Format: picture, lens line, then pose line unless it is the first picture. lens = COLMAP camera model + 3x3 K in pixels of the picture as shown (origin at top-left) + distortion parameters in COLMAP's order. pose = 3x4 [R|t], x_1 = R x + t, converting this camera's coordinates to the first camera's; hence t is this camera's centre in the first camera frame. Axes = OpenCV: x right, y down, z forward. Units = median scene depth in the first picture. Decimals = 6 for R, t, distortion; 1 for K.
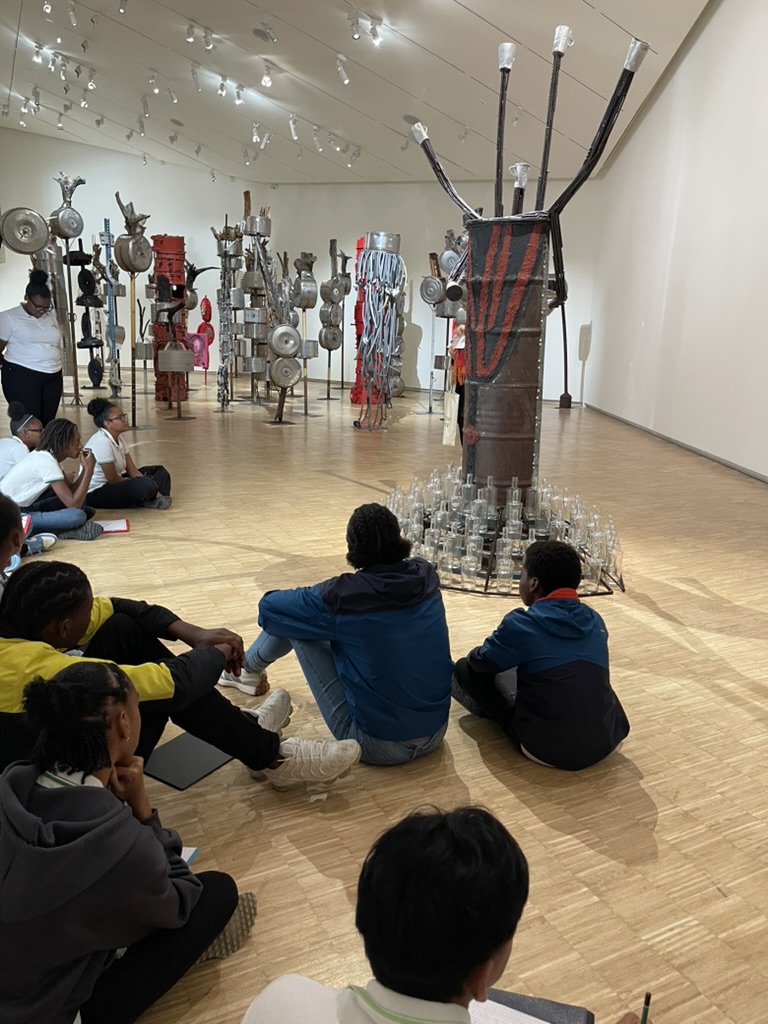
lens RADIAL K [[749.5, 0, 384.0], [0, 749.5, 512.0], [0, 0, 1]] dist [0.006313, 0.000427]
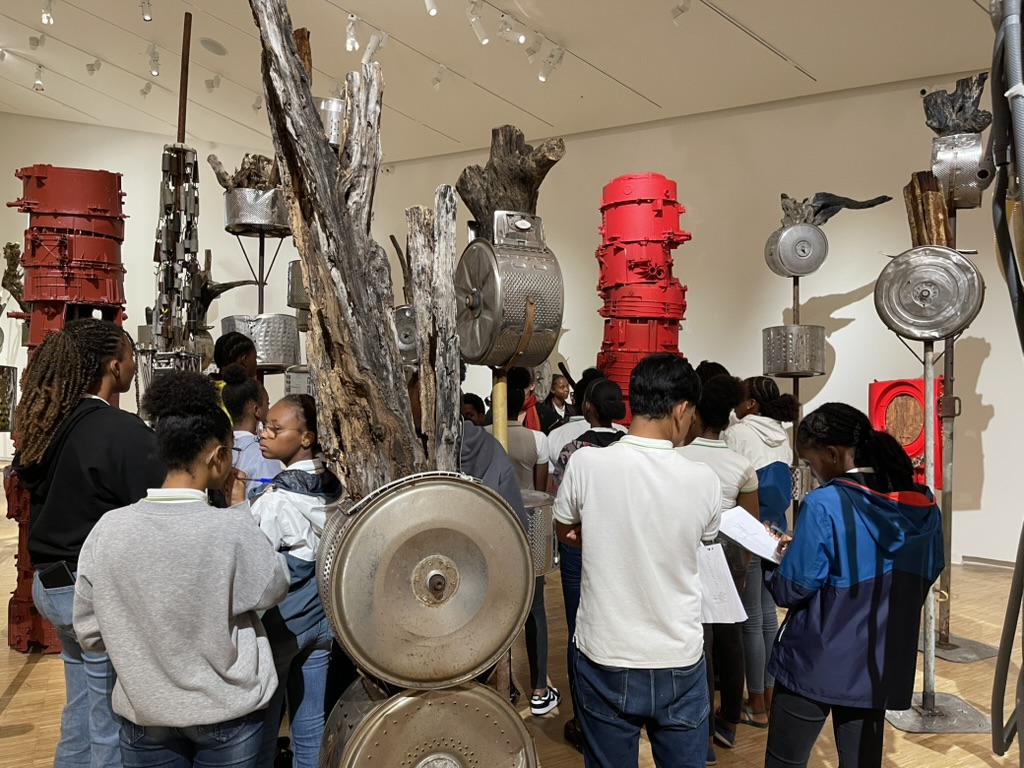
lens RADIAL K [[749.5, 0, 512.0], [0, 749.5, 384.0], [0, 0, 1]] dist [0.006313, 0.000427]
pose [[0.999558, -0.021199, 0.020837, -0.109247], [0.025442, 0.972636, -0.230937, -0.215002], [-0.015371, 0.231365, 0.972746, 0.783635]]
